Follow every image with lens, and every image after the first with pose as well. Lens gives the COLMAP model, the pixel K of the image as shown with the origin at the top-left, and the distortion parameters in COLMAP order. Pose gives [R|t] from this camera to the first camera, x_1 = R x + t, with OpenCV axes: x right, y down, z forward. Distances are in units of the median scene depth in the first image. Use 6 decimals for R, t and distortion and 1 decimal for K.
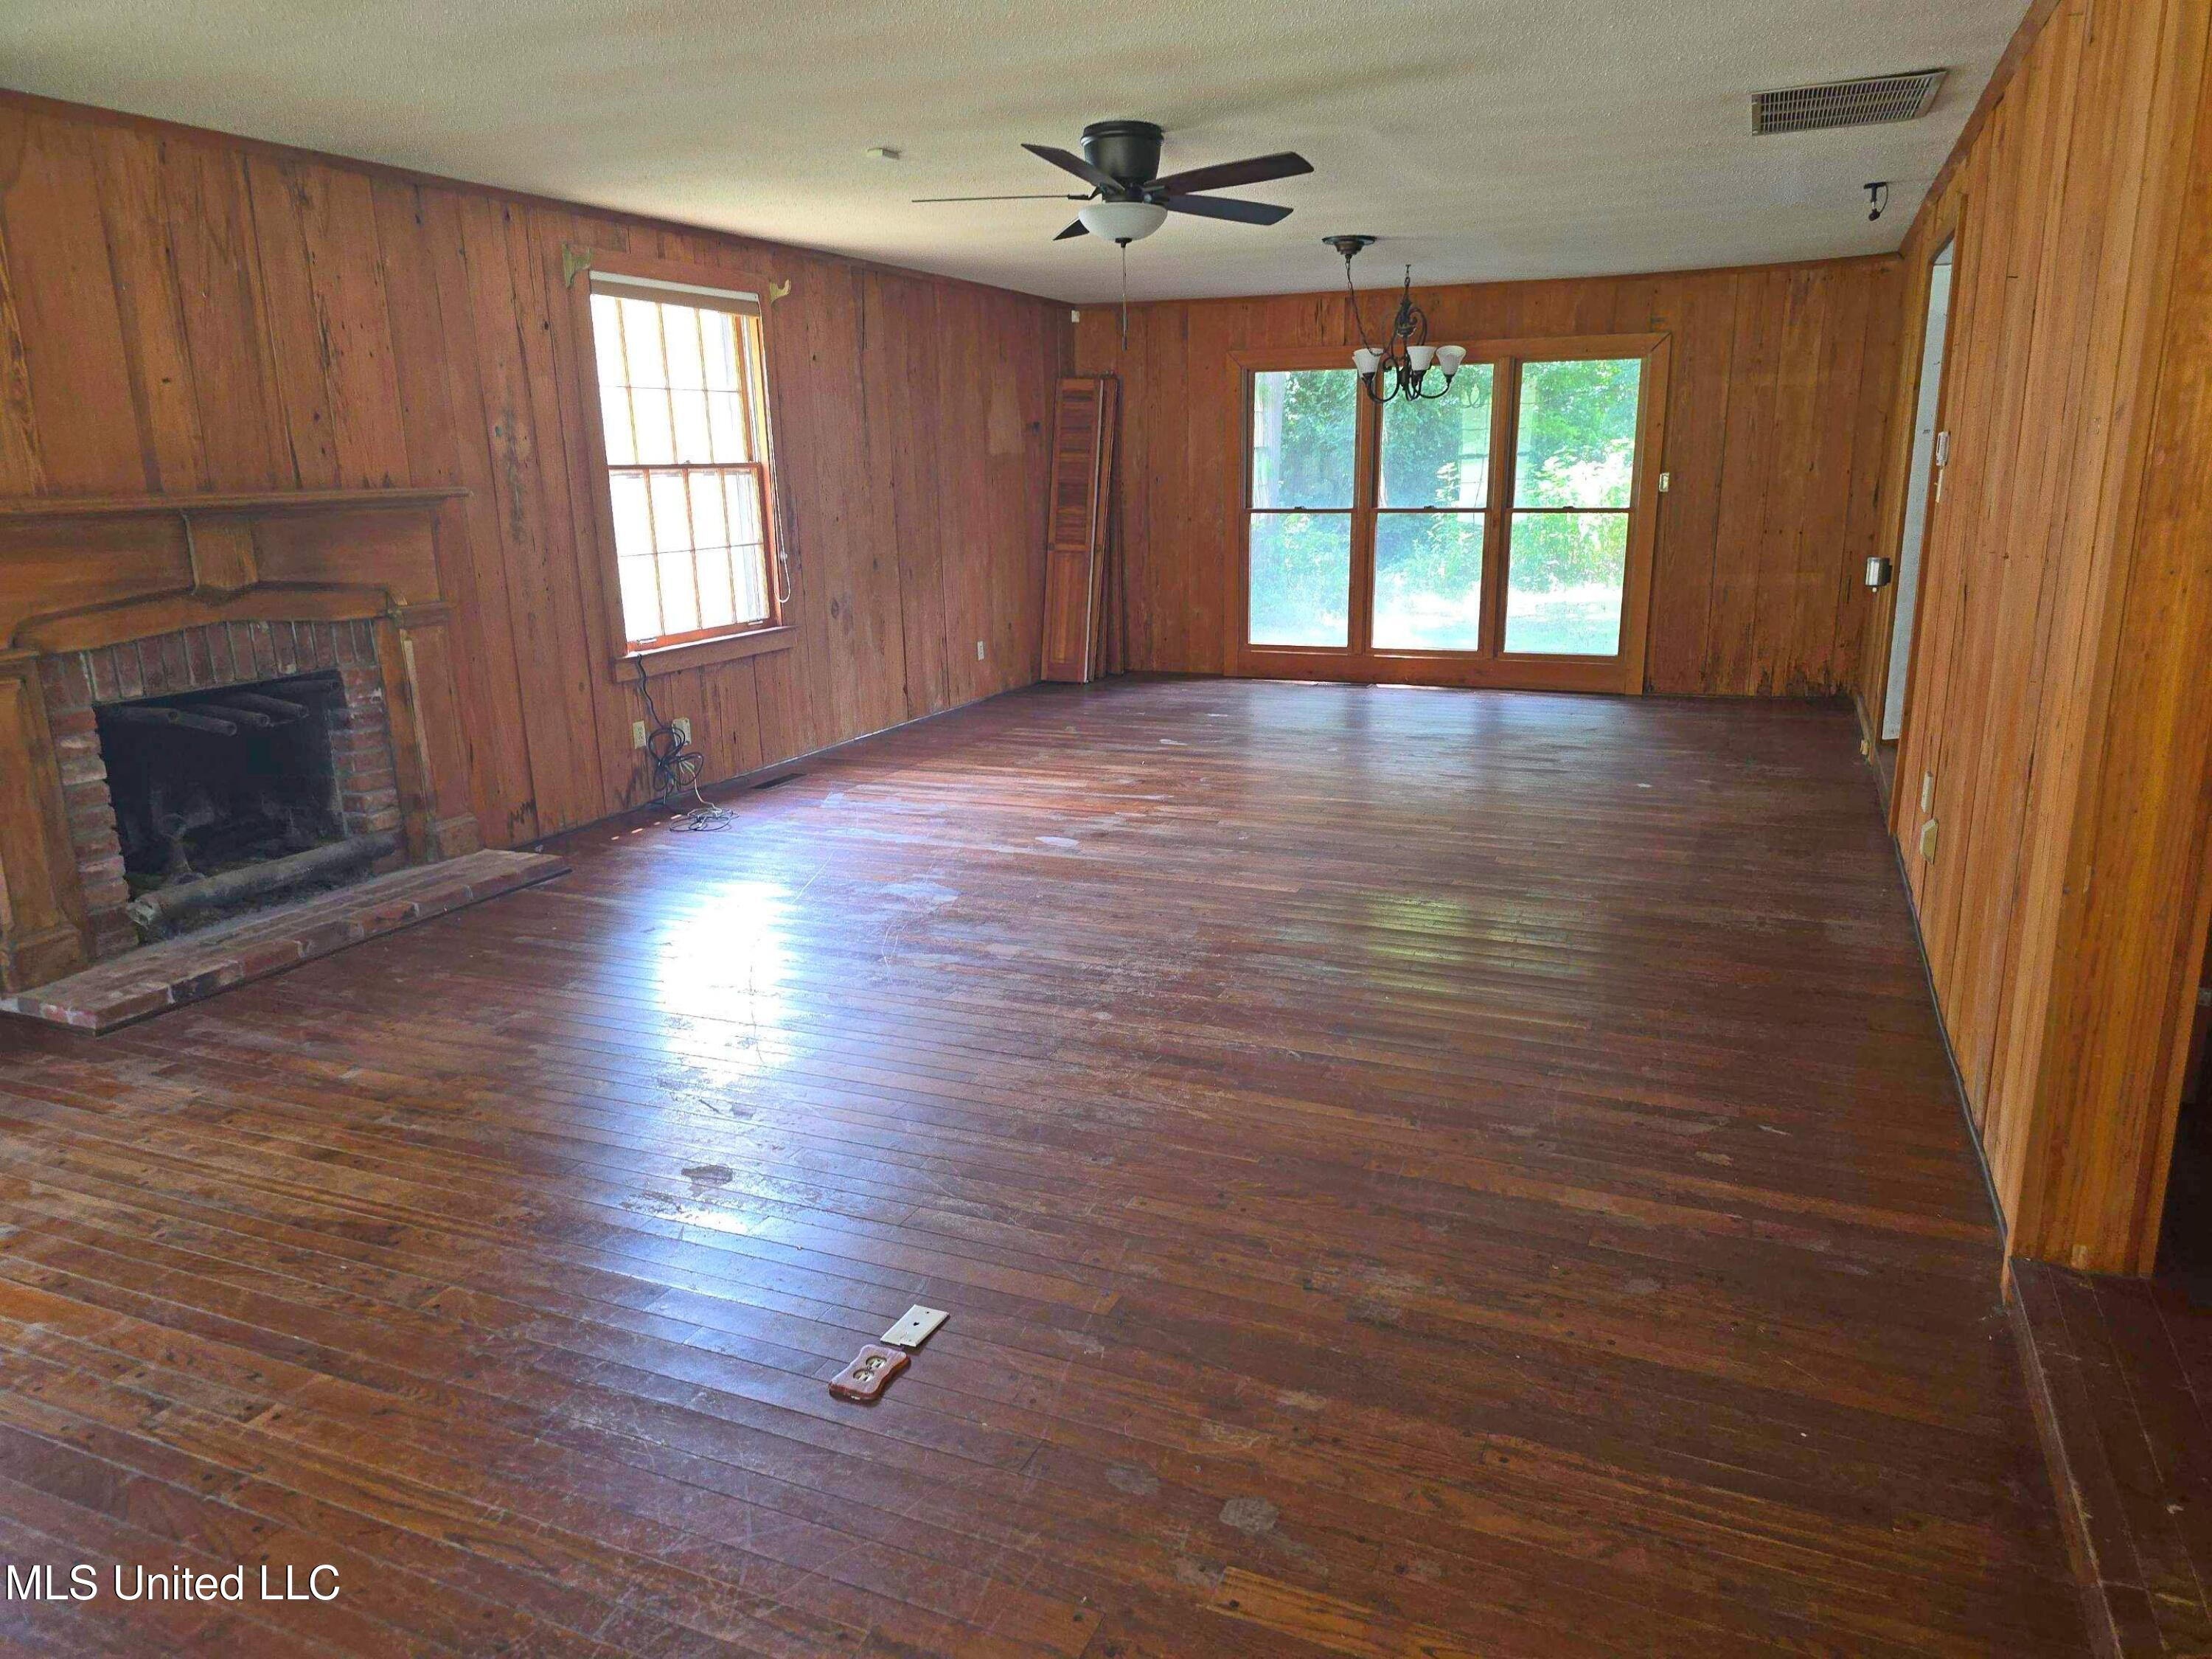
lens RADIAL K [[1496.5, 0, 1106.0], [0, 1496.5, 829.5], [0, 0, 1]] dist [0.055933, -0.070752]
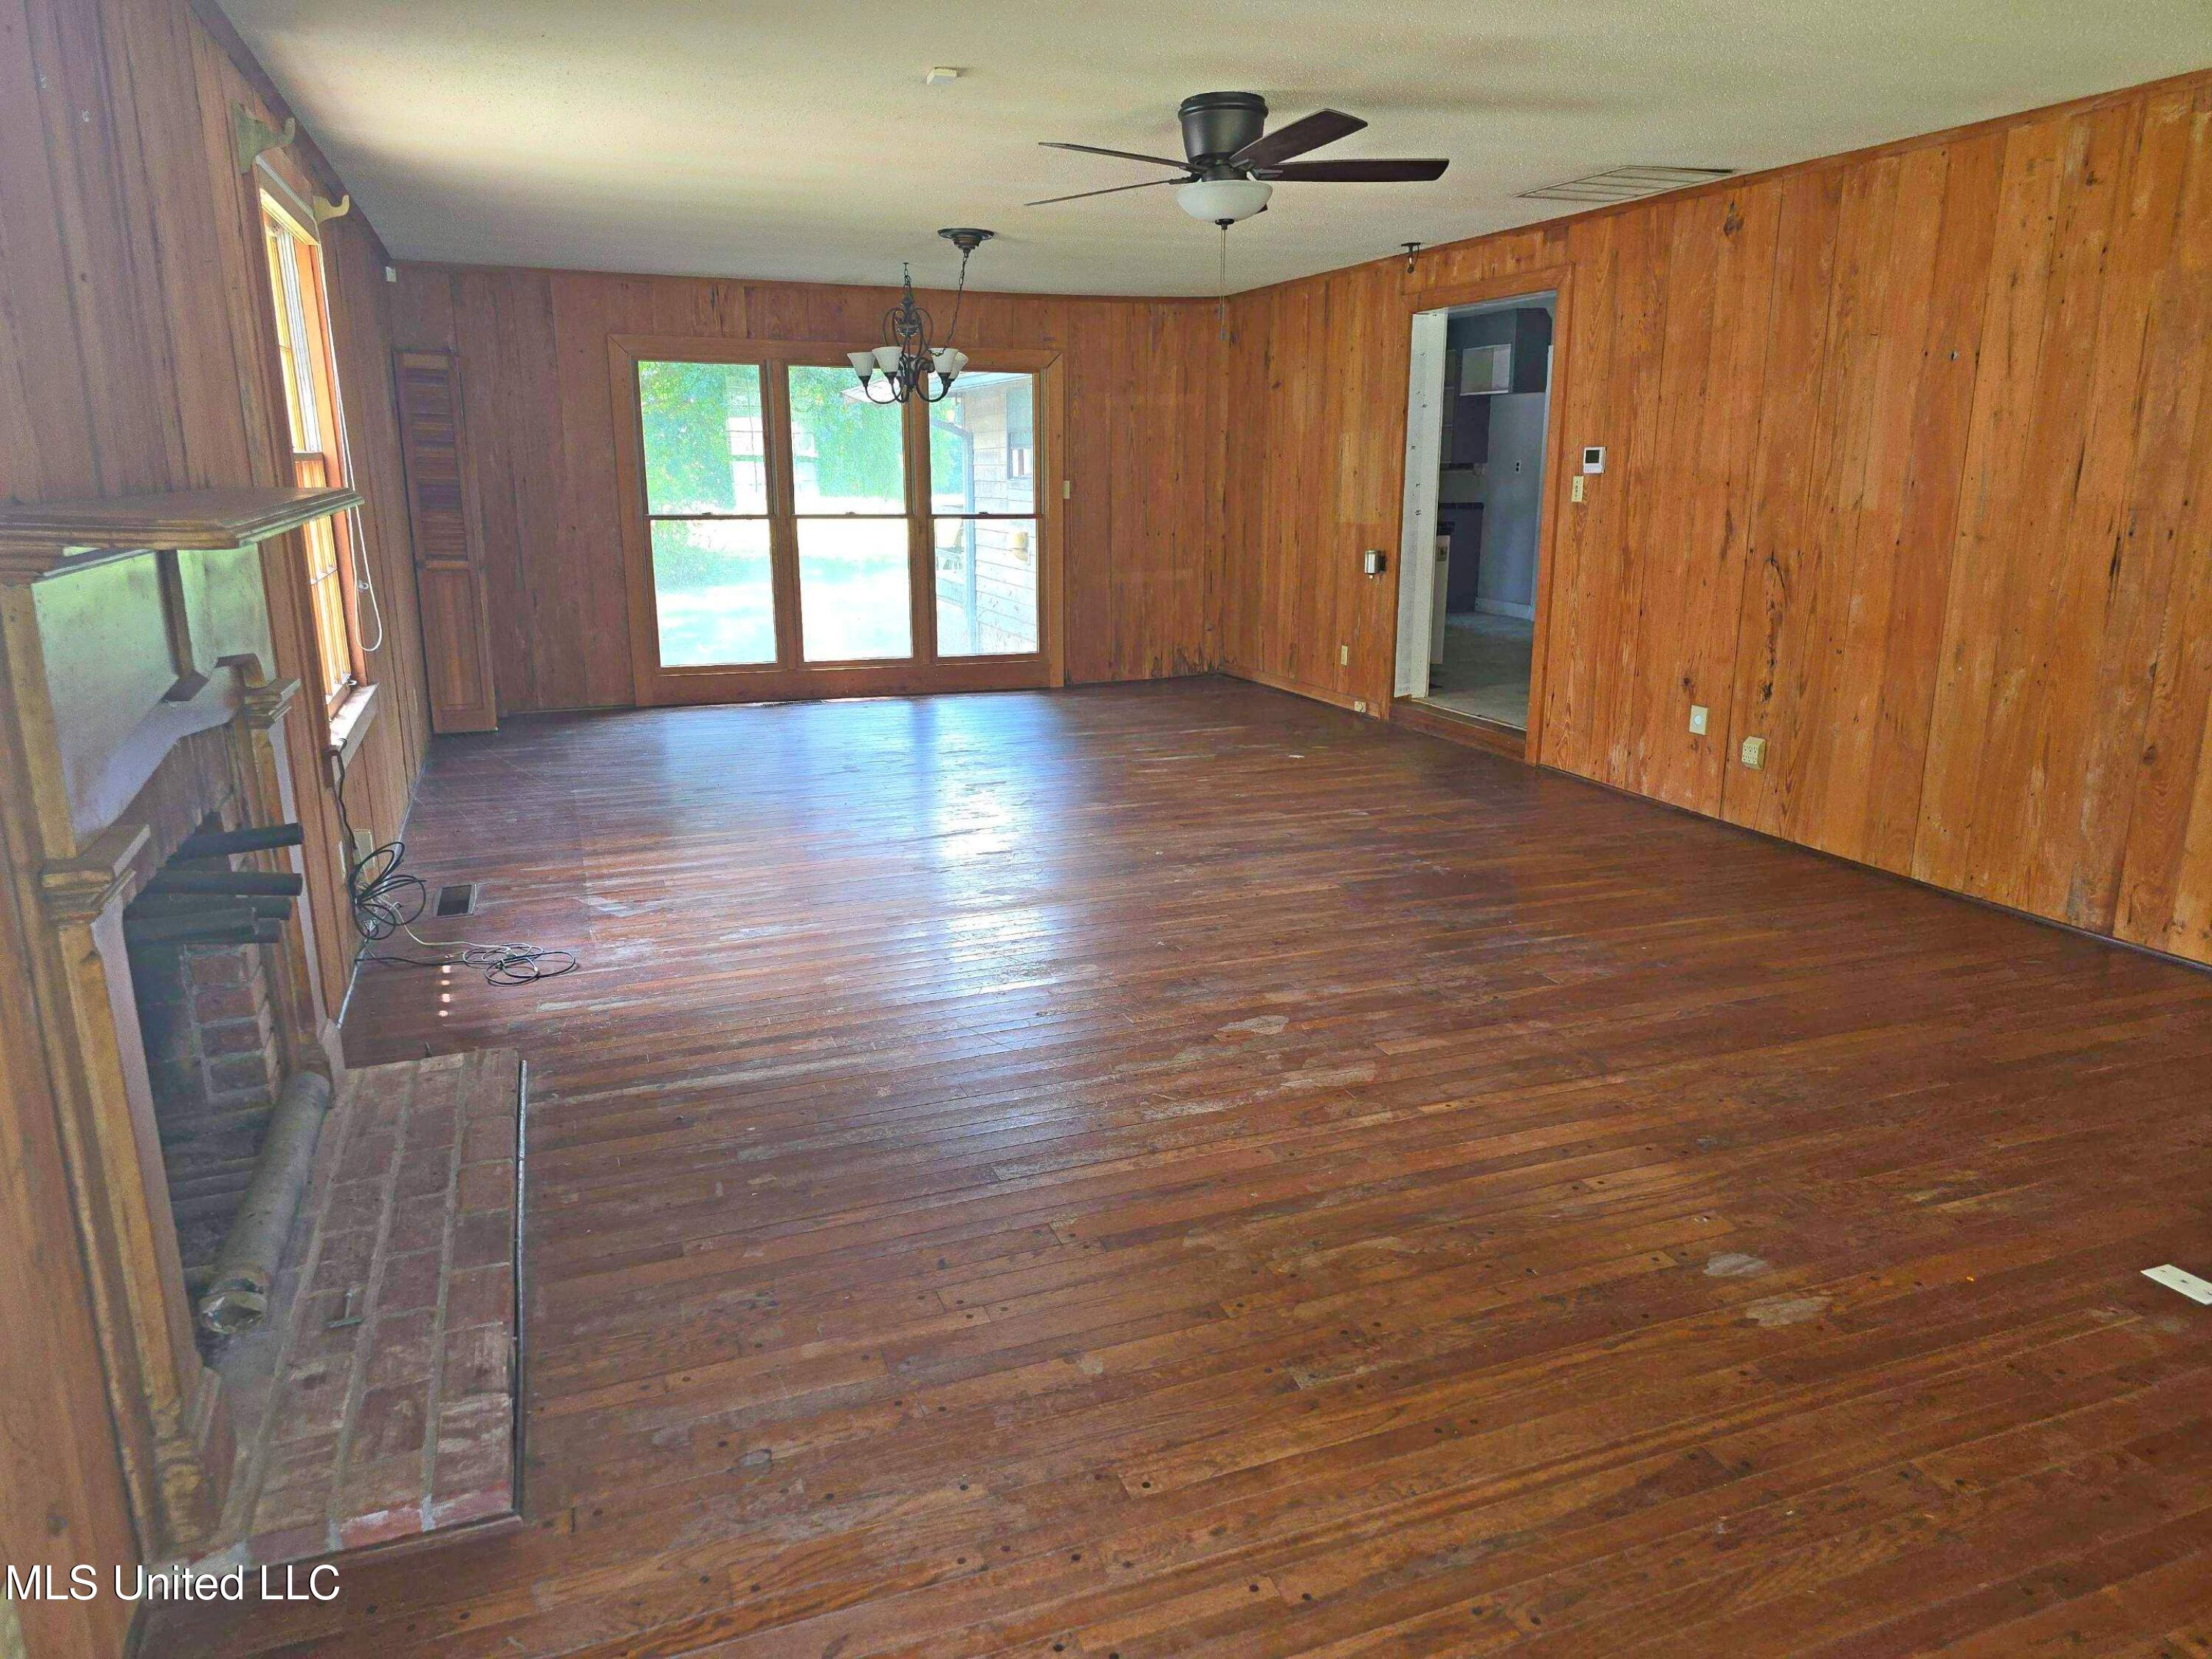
lens RADIAL K [[1496.5, 0, 1106.0], [0, 1496.5, 829.5], [0, 0, 1]] dist [0.055933, -0.070752]
pose [[0.712935, -0.152454, 0.684457, -0.481249], [0.156204, 0.986083, 0.056934, -0.056726], [-0.683611, 0.066325, 0.726827, 0.262821]]
